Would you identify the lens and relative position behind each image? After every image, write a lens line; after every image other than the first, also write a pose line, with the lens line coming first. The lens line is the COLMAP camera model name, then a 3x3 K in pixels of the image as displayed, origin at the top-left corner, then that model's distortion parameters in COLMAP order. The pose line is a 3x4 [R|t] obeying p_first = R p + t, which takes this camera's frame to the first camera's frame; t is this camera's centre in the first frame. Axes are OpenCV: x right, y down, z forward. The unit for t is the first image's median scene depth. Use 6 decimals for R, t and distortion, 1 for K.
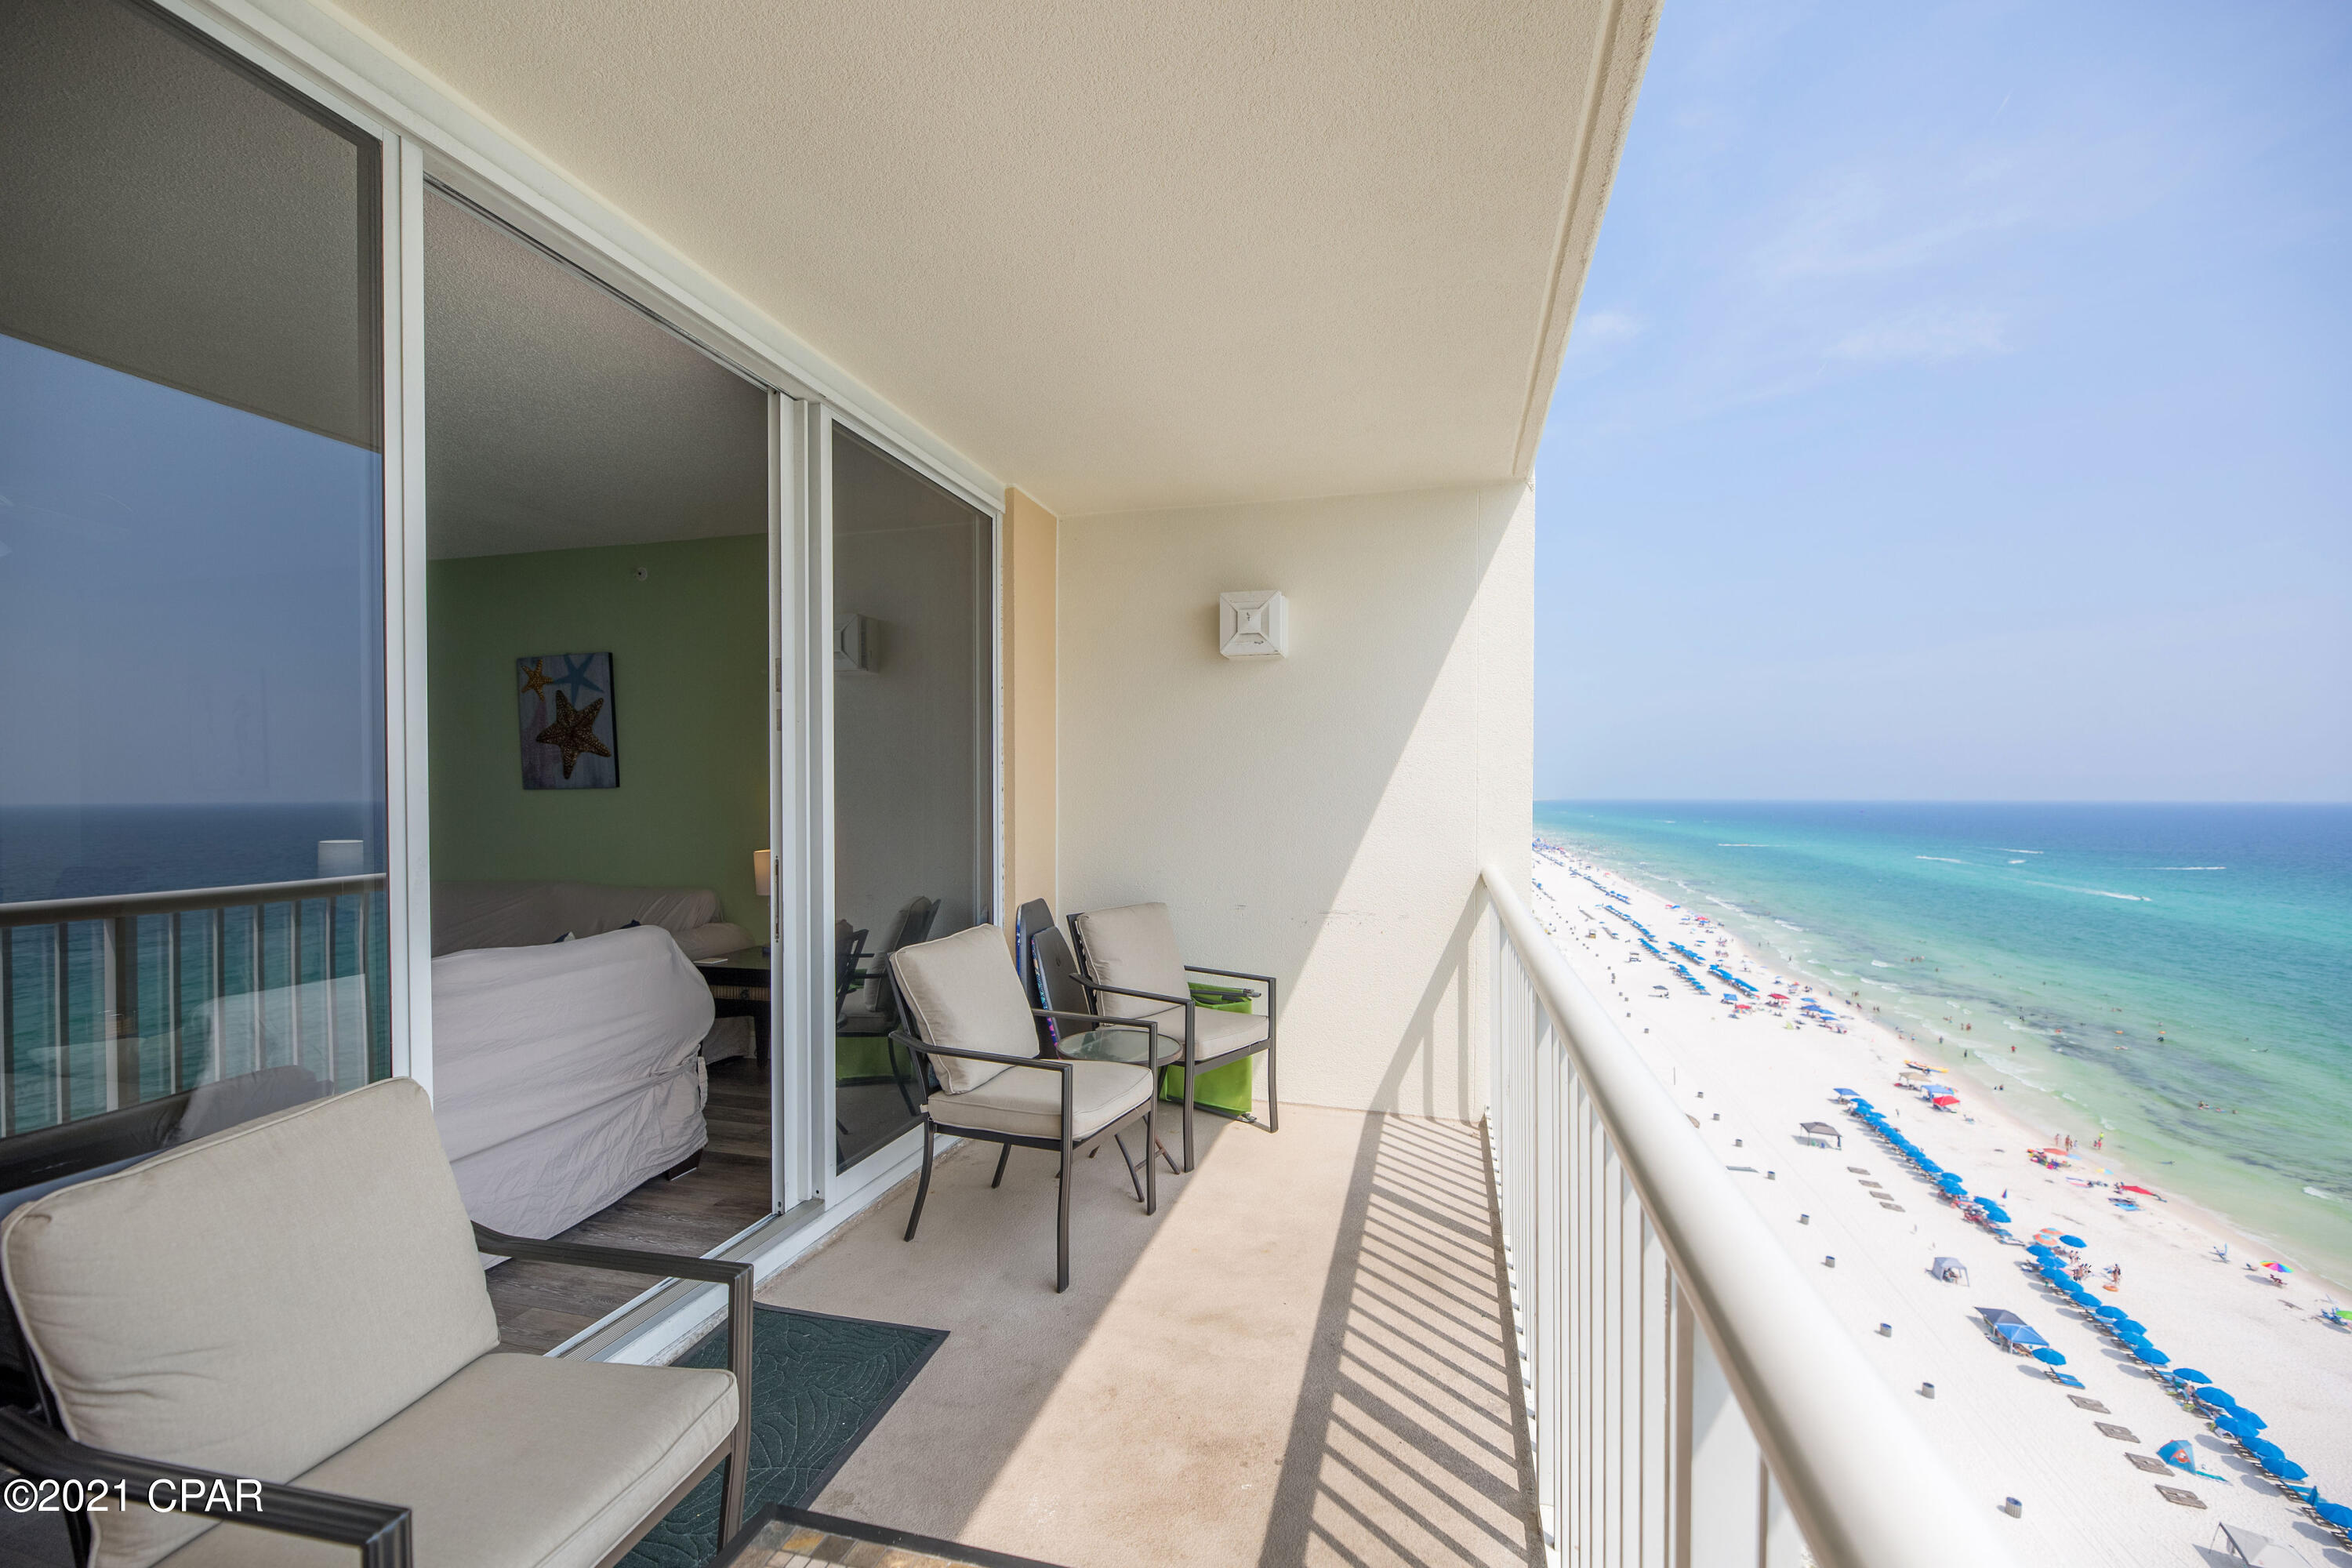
lens RADIAL K [[970.2, 0, 1166.1], [0, 970.2, 832.5], [0, 0, 1]] dist [-0.009518, -0.000334]
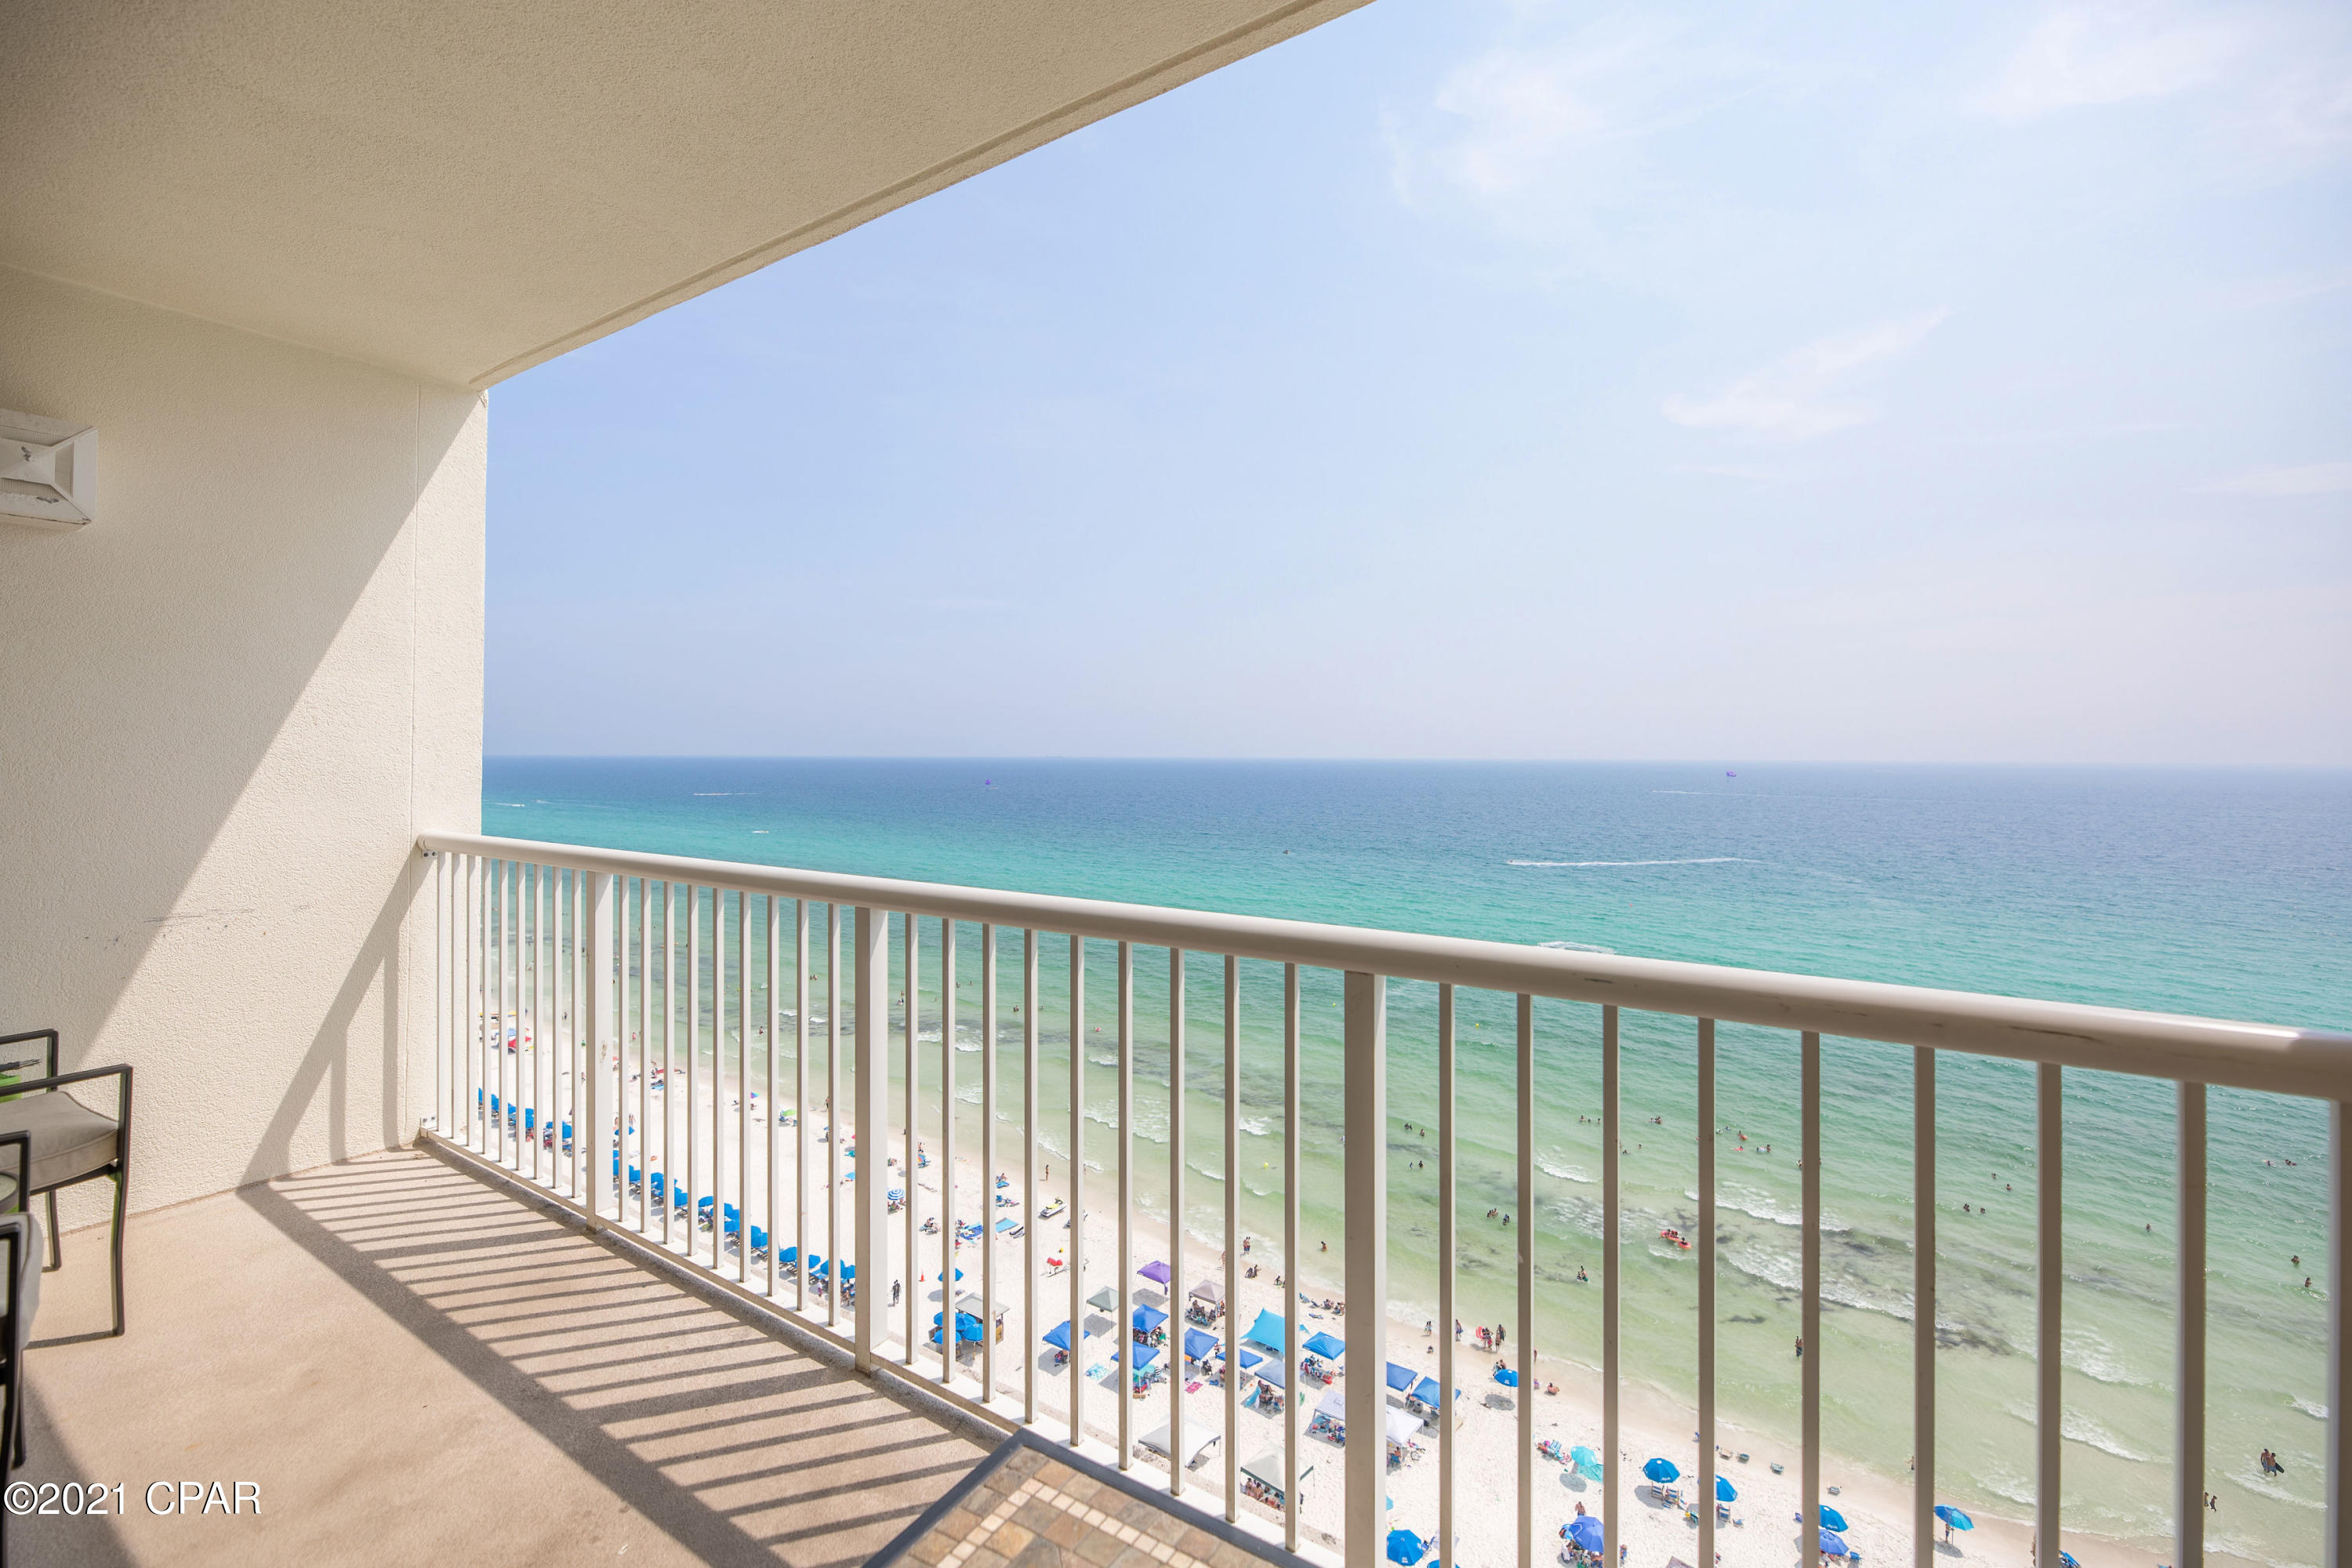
lens RADIAL K [[981.0, 0, 1173.5], [0, 981.0, 775.8], [0, 0, 1]] dist [-0.000697, 0.000049]
pose [[0.294262, -0.022466, 0.955461, -0.335581], [0.033247, 0.999359, 0.013259, -0.003880], [-0.955146, 0.027864, 0.294821, 0.146282]]
